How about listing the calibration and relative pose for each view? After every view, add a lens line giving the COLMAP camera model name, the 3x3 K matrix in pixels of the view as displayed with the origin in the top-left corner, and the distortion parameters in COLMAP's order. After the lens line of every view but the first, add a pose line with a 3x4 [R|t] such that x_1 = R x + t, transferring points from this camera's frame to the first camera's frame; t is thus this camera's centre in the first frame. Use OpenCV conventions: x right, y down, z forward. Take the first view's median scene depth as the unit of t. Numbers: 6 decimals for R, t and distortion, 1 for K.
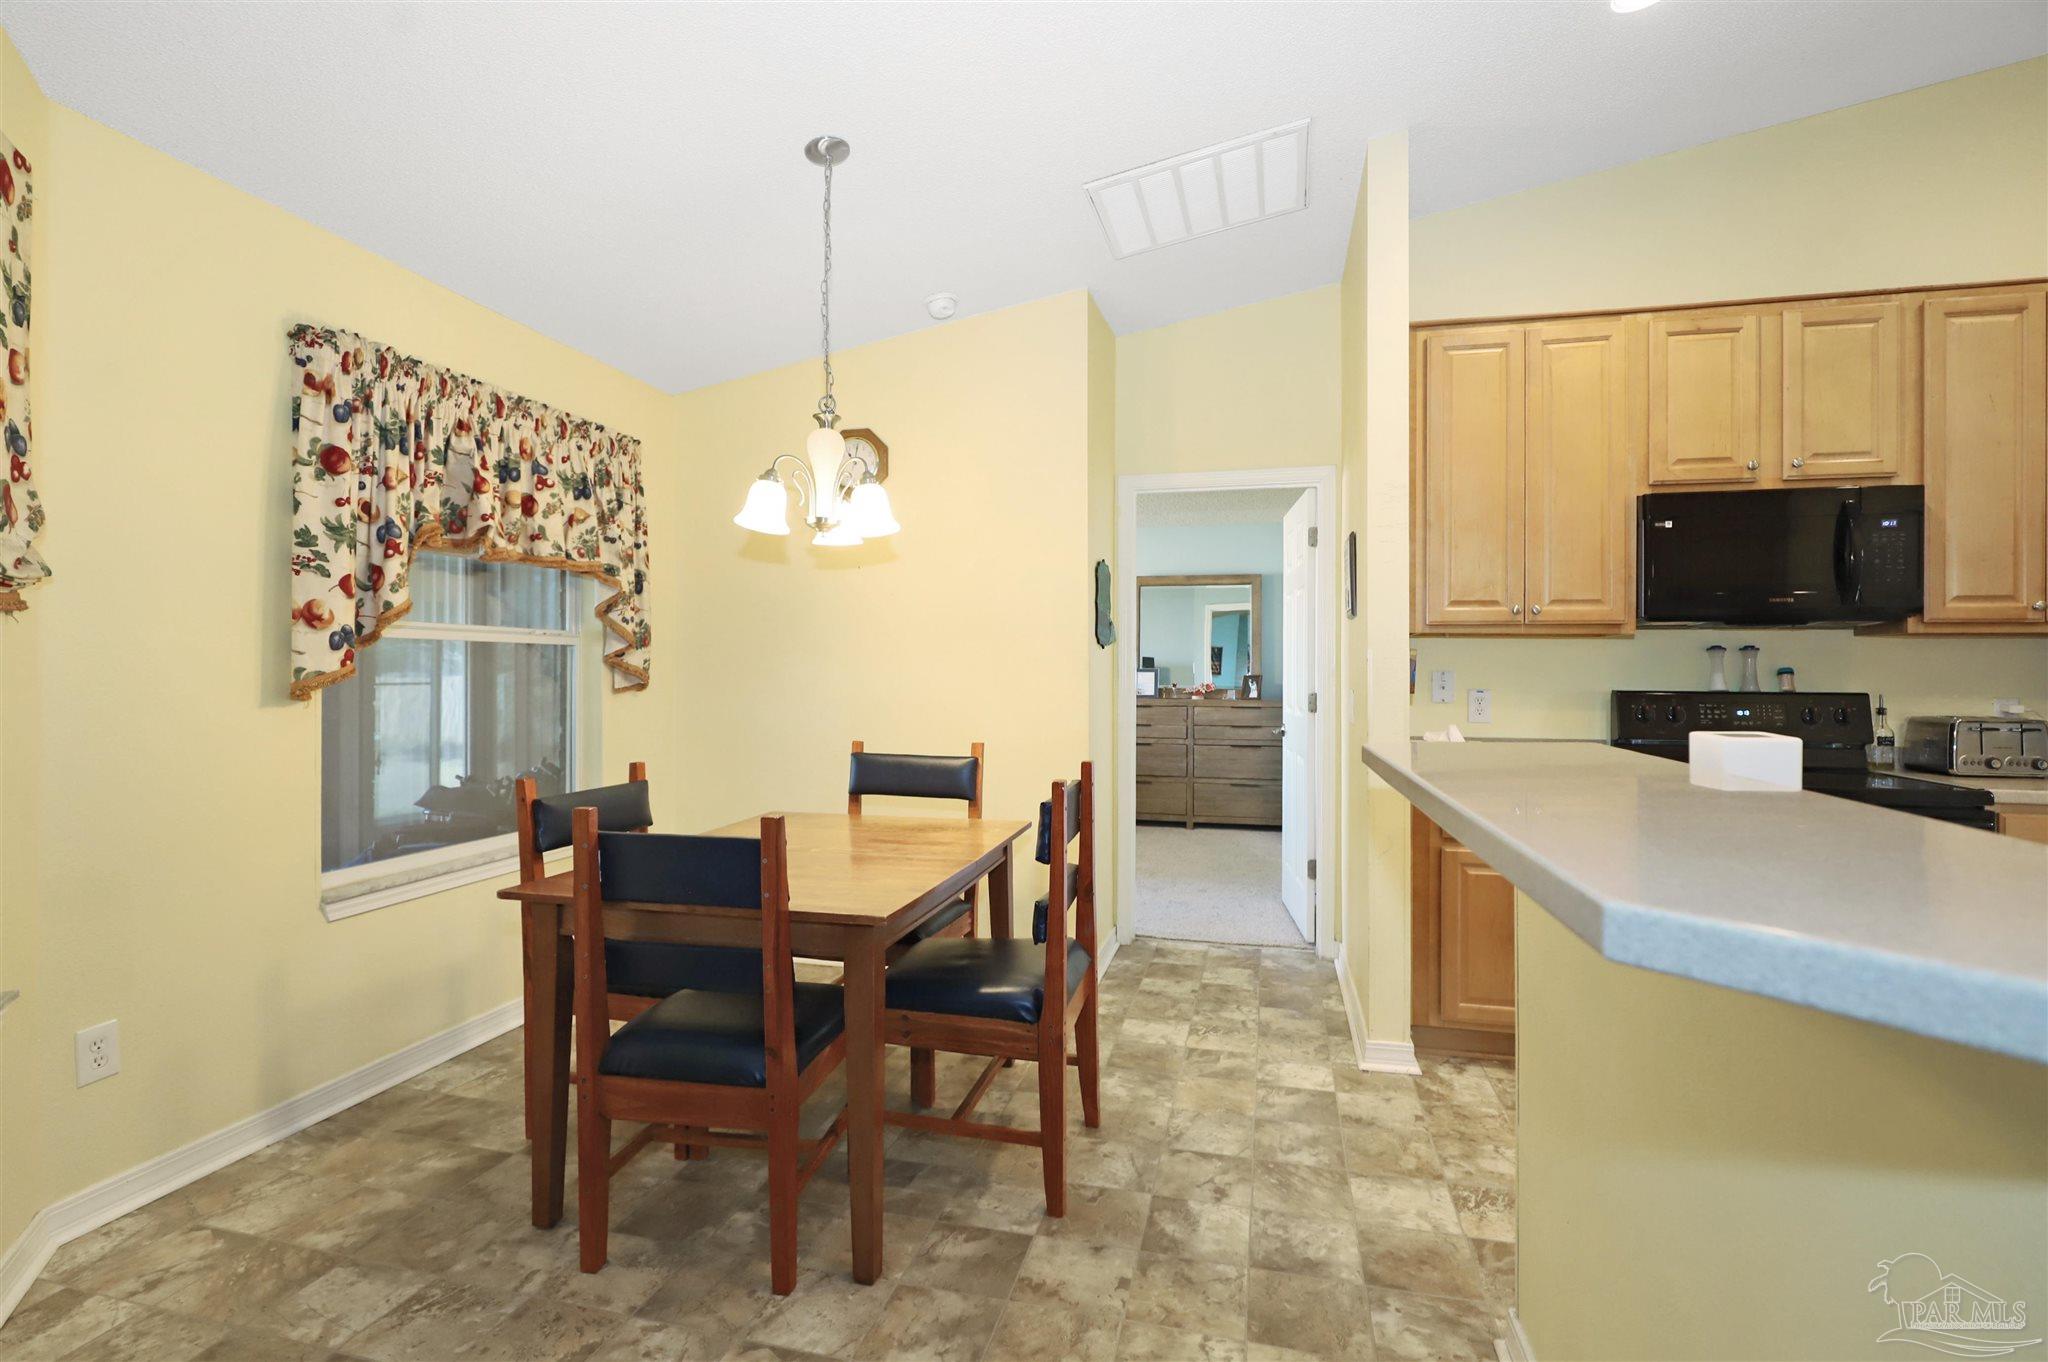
lens RADIAL K [[962.6, 0, 1016.0], [0, 962.6, 666.9], [0, 0, 1]] dist [-0.016018, 0.000666]
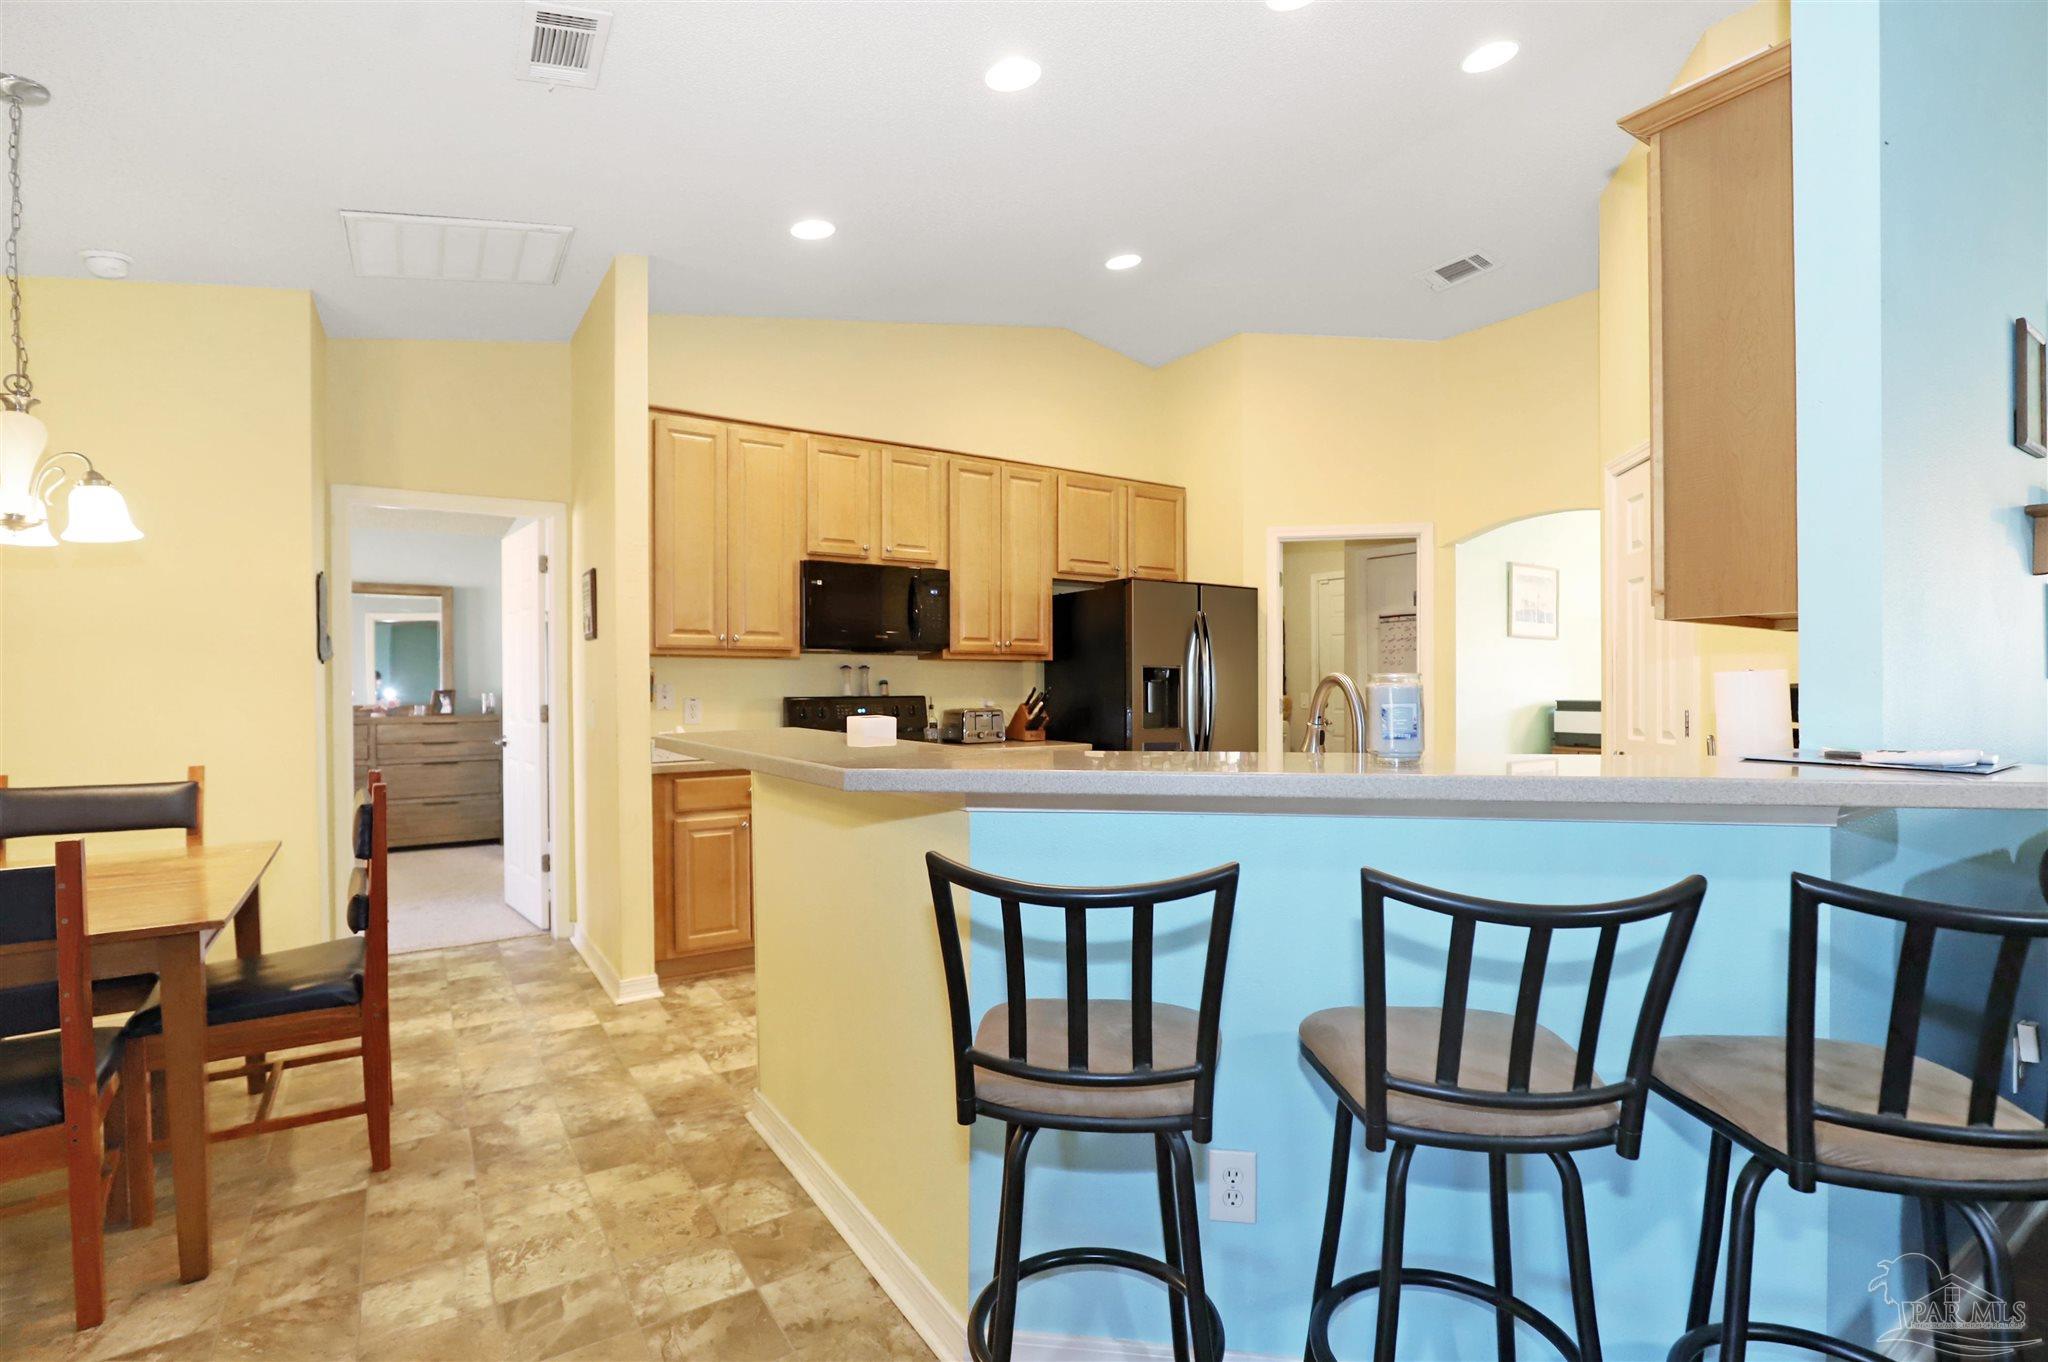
lens RADIAL K [[953.7, 0, 1036.1], [0, 953.7, 687.6], [0, 0, 1]] dist [-0.013706, 0.000916]
pose [[0.663976, -0.011108, 0.747671, -0.195153], [0.005011, 0.999933, 0.010406, -0.002042], [-0.747737, -0.003163, 0.663988, -0.224422]]
